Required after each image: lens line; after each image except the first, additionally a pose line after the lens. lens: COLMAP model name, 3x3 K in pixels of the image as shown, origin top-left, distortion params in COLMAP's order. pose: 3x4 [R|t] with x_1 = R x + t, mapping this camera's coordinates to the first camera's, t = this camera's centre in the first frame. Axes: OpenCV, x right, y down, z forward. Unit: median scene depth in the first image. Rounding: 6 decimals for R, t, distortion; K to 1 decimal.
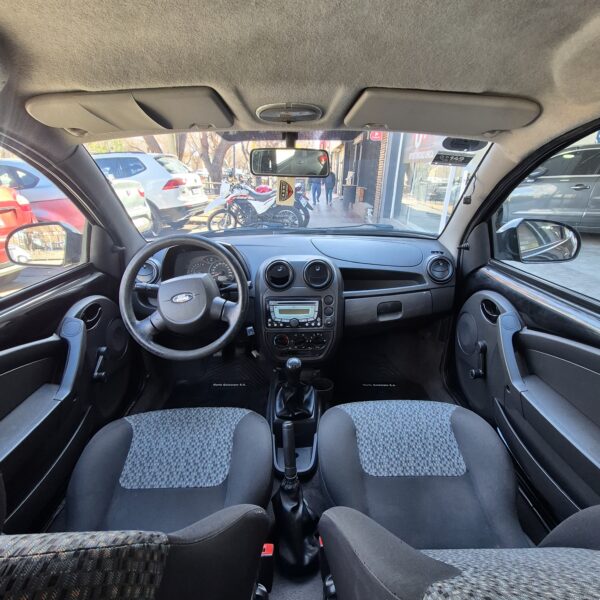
lens RADIAL K [[305.9, 0, 300.0], [0, 305.9, 300.0], [0, 0, 1]] dist [-0.018918, 0.000213]
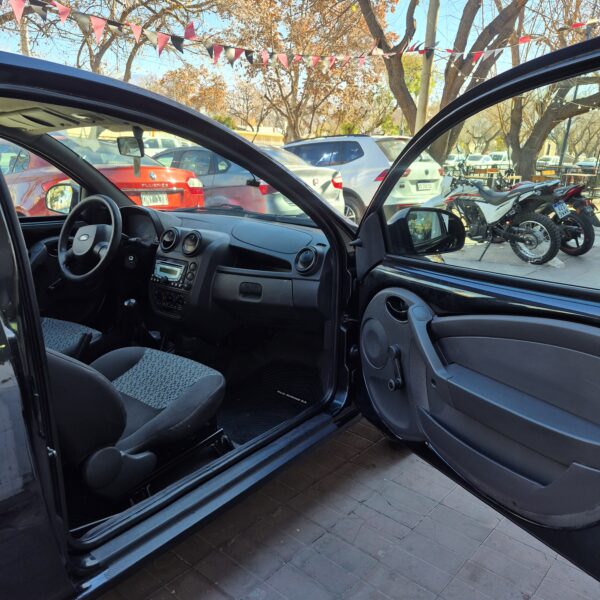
lens RADIAL K [[498.8, 0, 300.0], [0, 498.8, 300.0], [0, 0, 1]] dist [-0.008175, -0.003268]
pose [[0.768757, 0.174447, -0.615290, 0.496478], [-0.251214, 0.967118, -0.039675, 0.030004], [0.588136, 0.185070, 0.787302, -0.051543]]
